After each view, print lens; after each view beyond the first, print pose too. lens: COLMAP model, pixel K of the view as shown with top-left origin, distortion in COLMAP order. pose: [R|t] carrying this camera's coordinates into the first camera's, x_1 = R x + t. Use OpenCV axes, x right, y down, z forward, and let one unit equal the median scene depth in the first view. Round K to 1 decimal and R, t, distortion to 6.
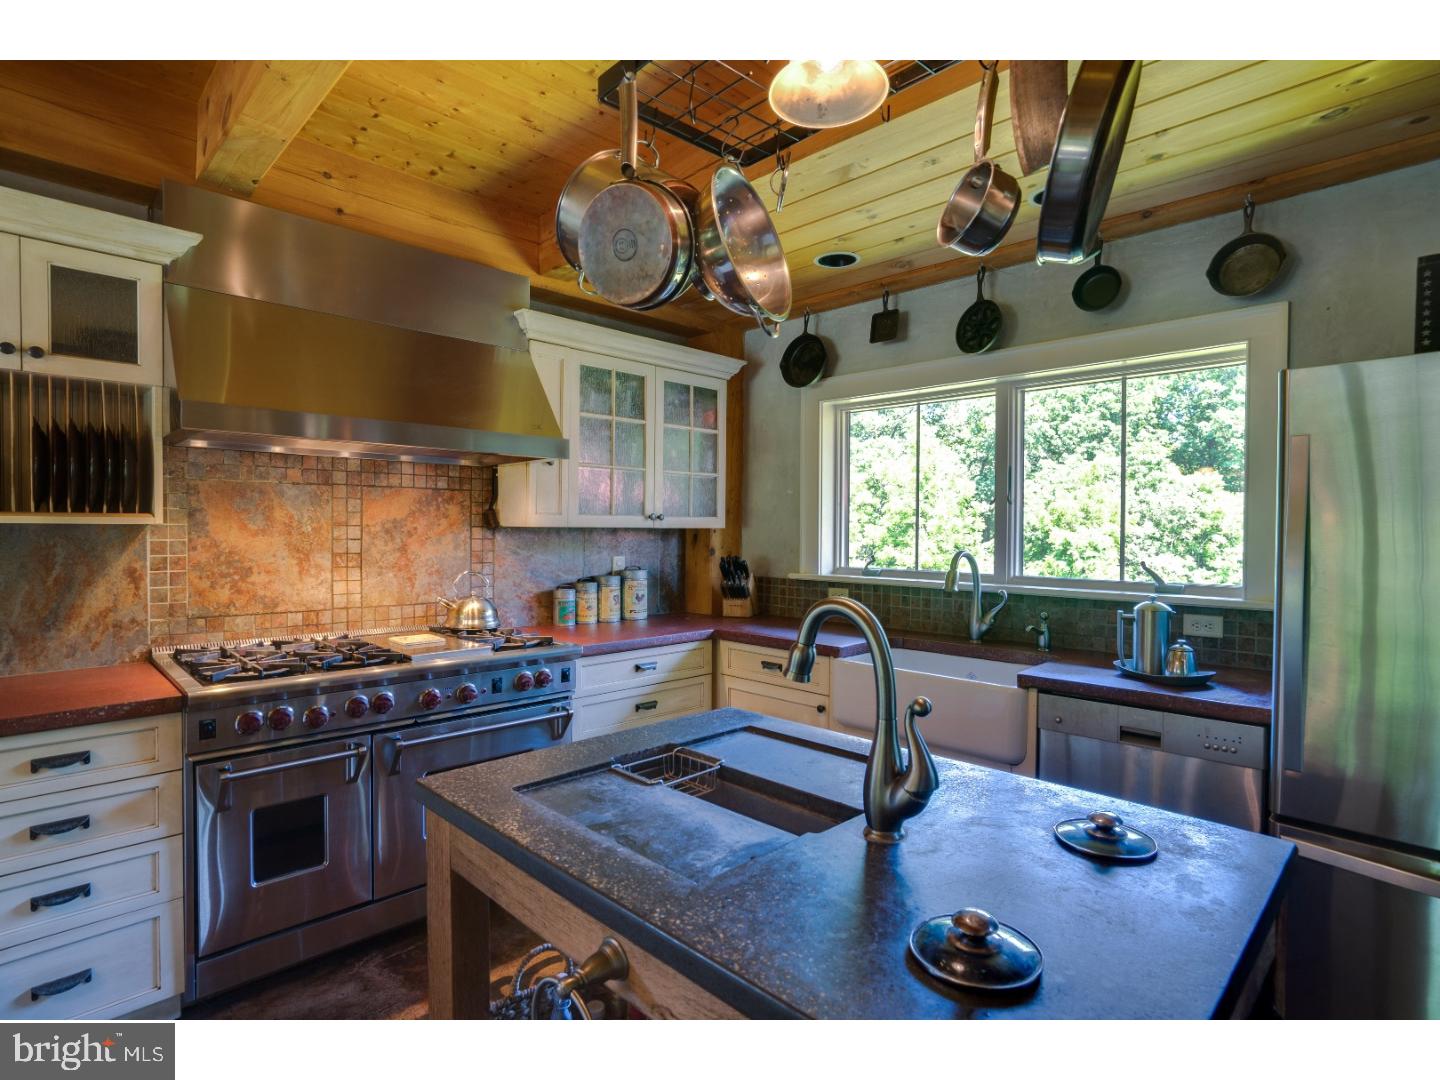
lens RADIAL K [[770.8, 0, 715.0], [0, 770.8, 547.7], [0, 0, 1]] dist [-0.032160, 0.002567]
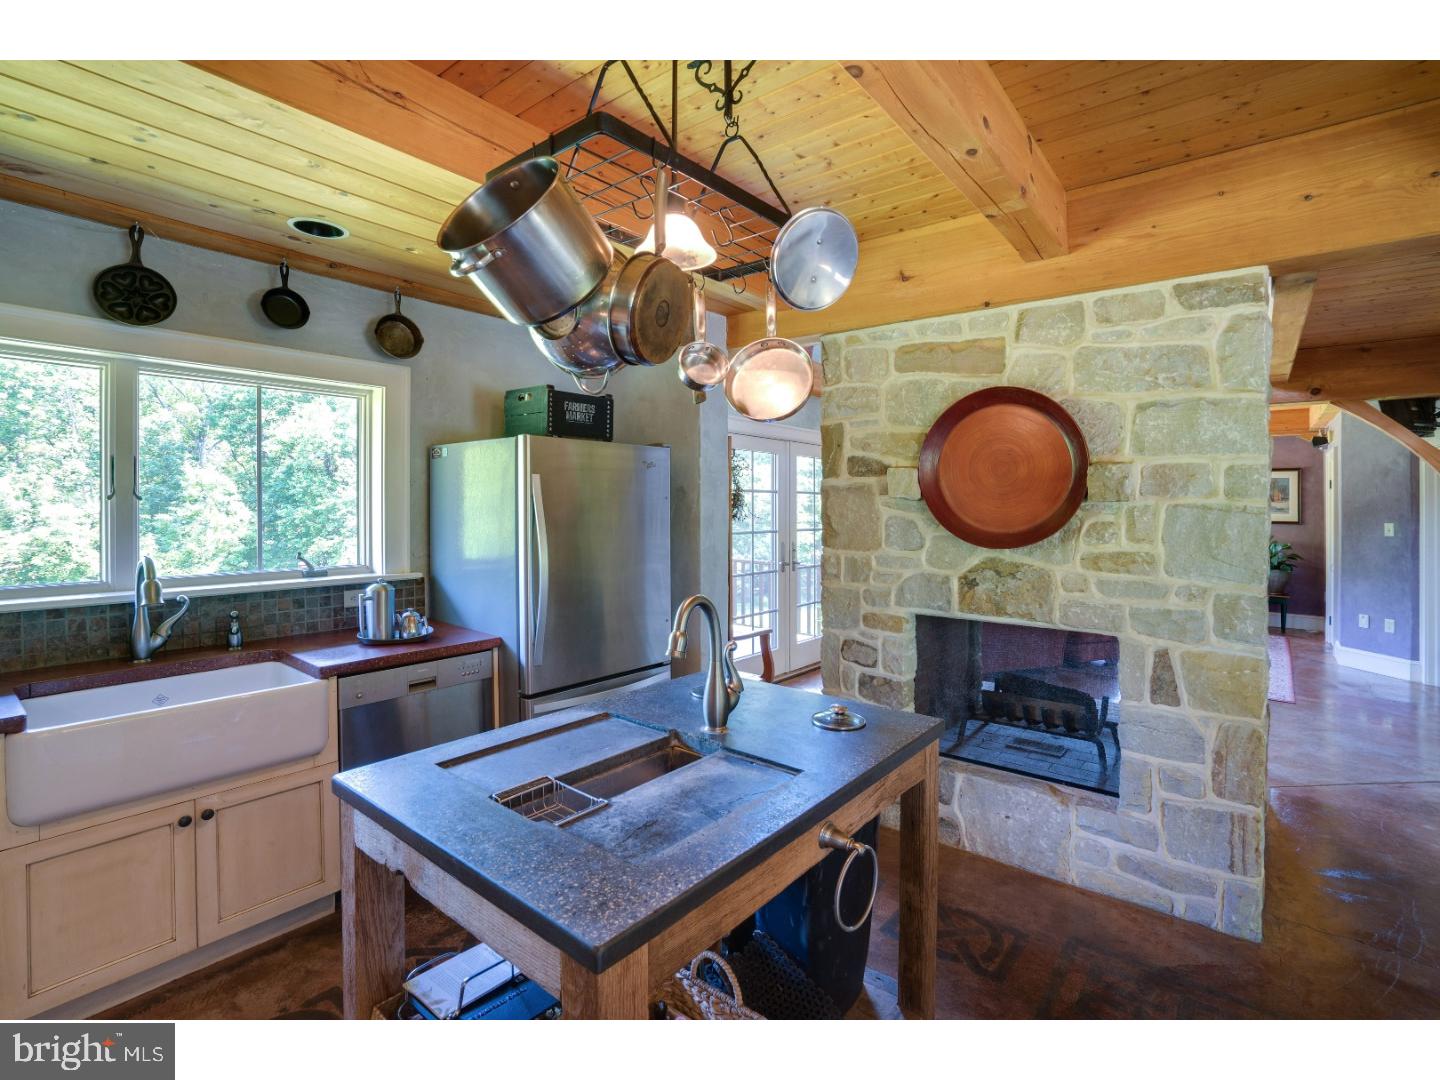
lens RADIAL K [[687.9, 0, 695.4], [0, 687.9, 501.2], [0, 0, 1]] dist [-0.025117, 0.006686]
pose [[-0.079606, -0.007769, 0.996796, -0.467839], [0.022558, 0.999700, 0.009593, -0.050285], [-0.996571, 0.023249, -0.079406, 0.435522]]
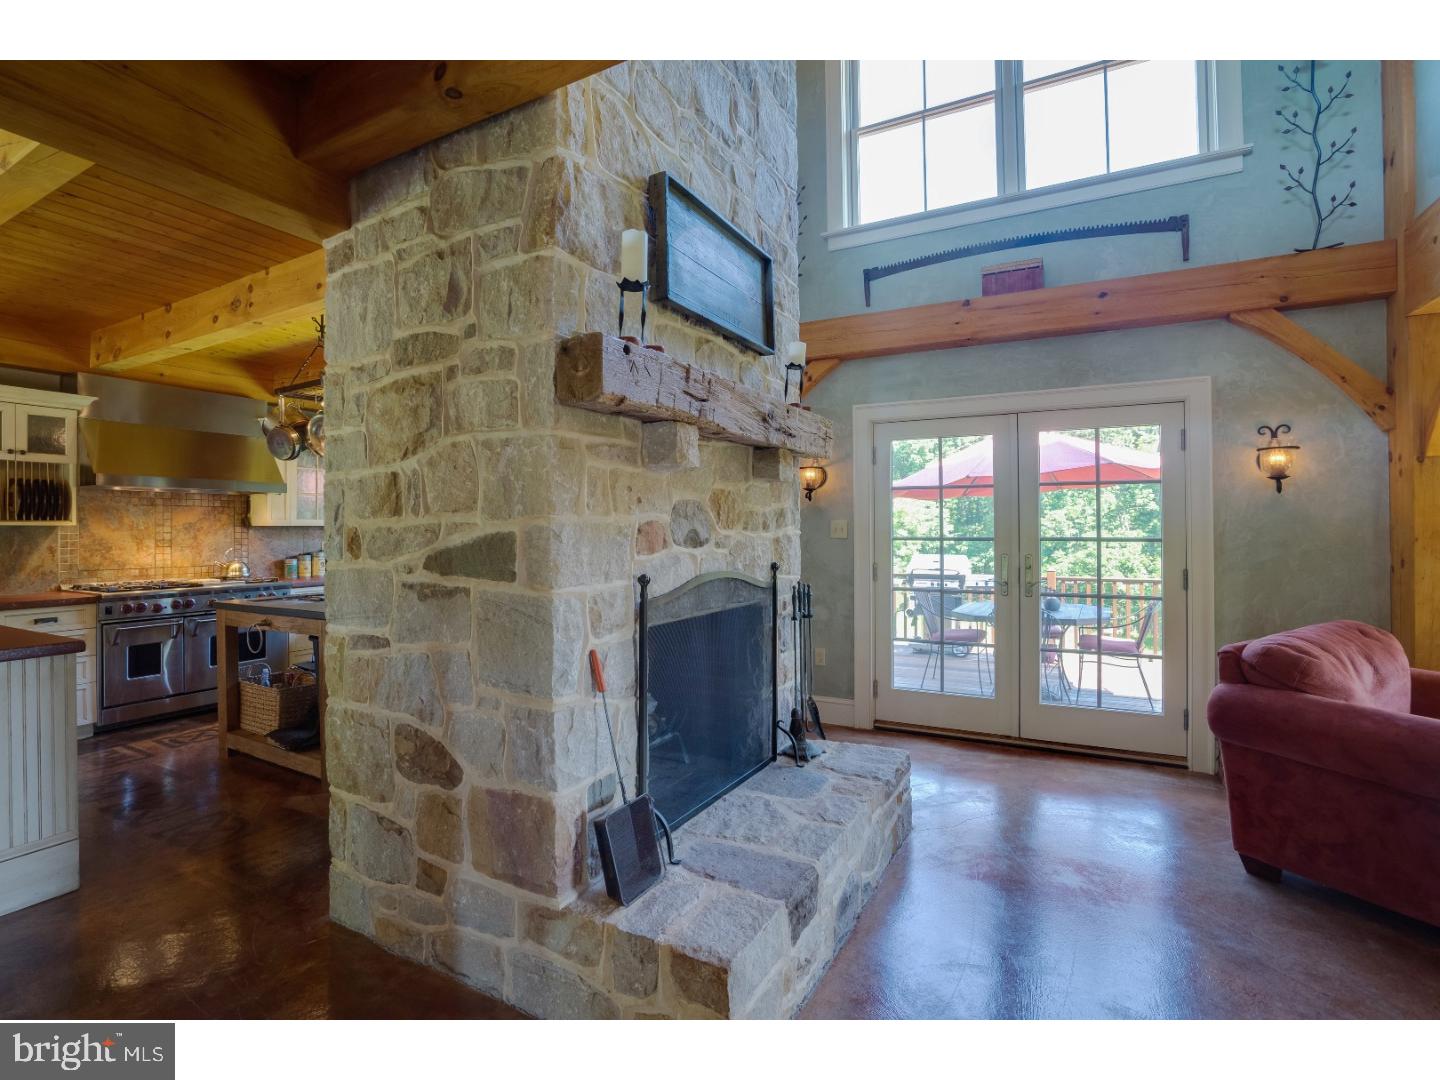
lens RADIAL K [[687.9, 0, 686.1], [0, 687.9, 528.4], [0, 0, 1]] dist [-0.025117, 0.006686]
pose [[0.963222, -0.011934, 0.268441, 0.341114], [0.018664, 0.999572, -0.022535, 0.041311], [-0.268057, 0.026717, 0.963033, -1.028041]]
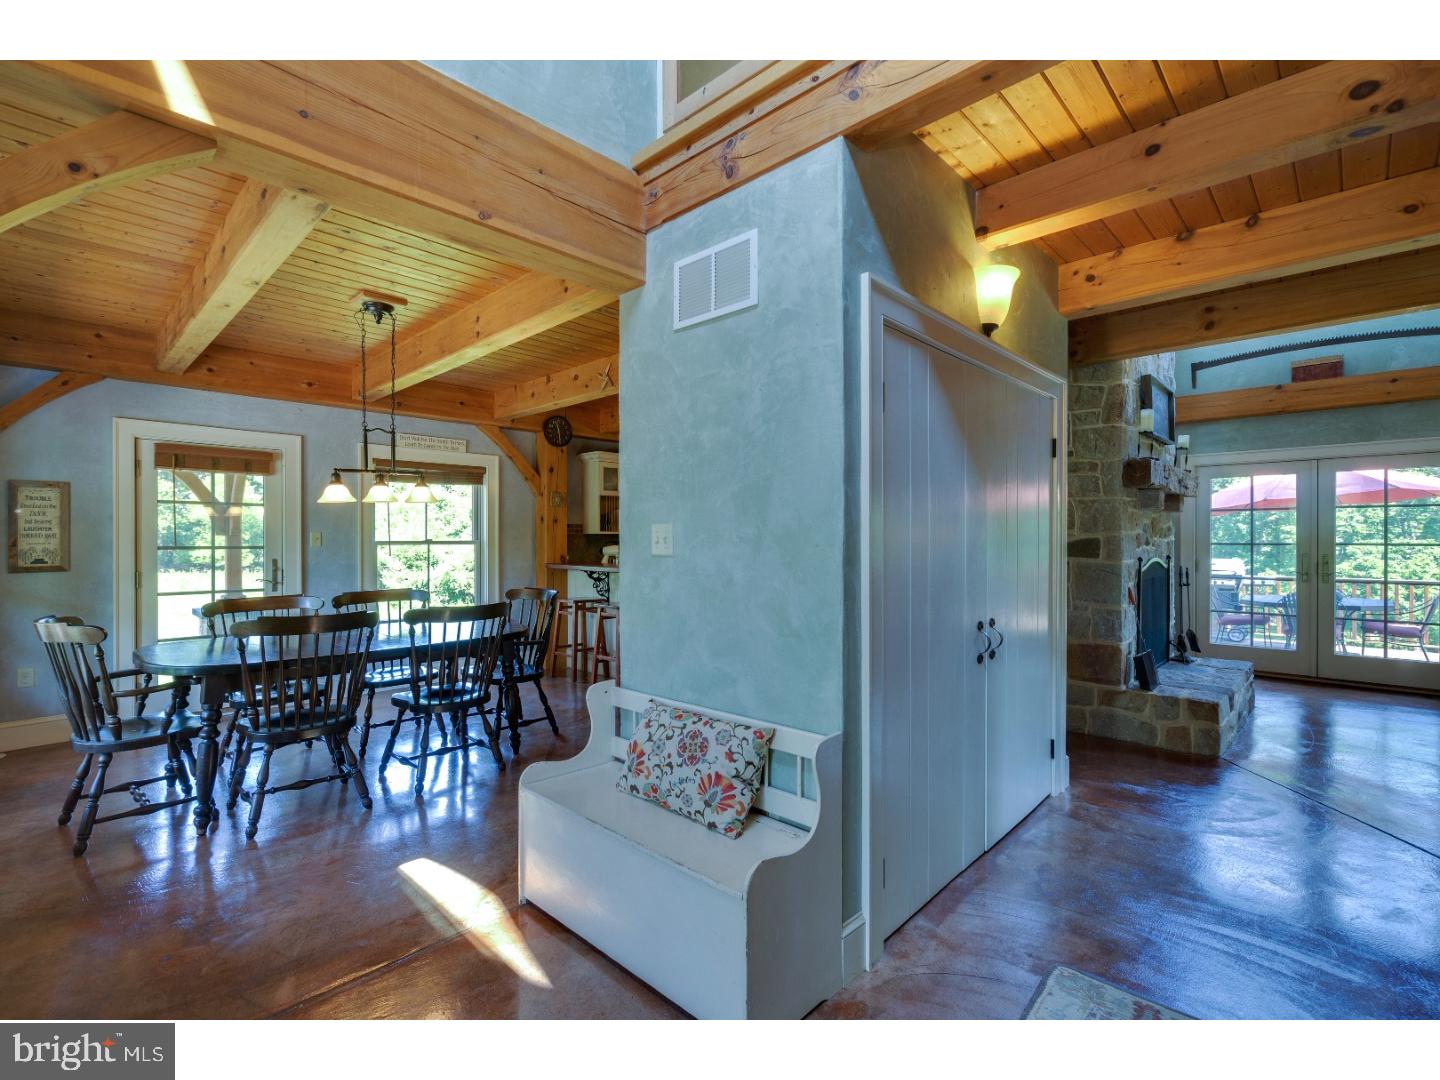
lens RADIAL K [[629.4, 0, 723.0], [0, 629.4, 541.1], [0, 0, 1]] dist [-0.002758, 0.003980]
pose [[0.999817, -0.009533, 0.016581, -0.423307], [0.009842, 0.999777, -0.018659, 0.052155], [-0.016399, 0.018819, 0.999688, -1.705223]]
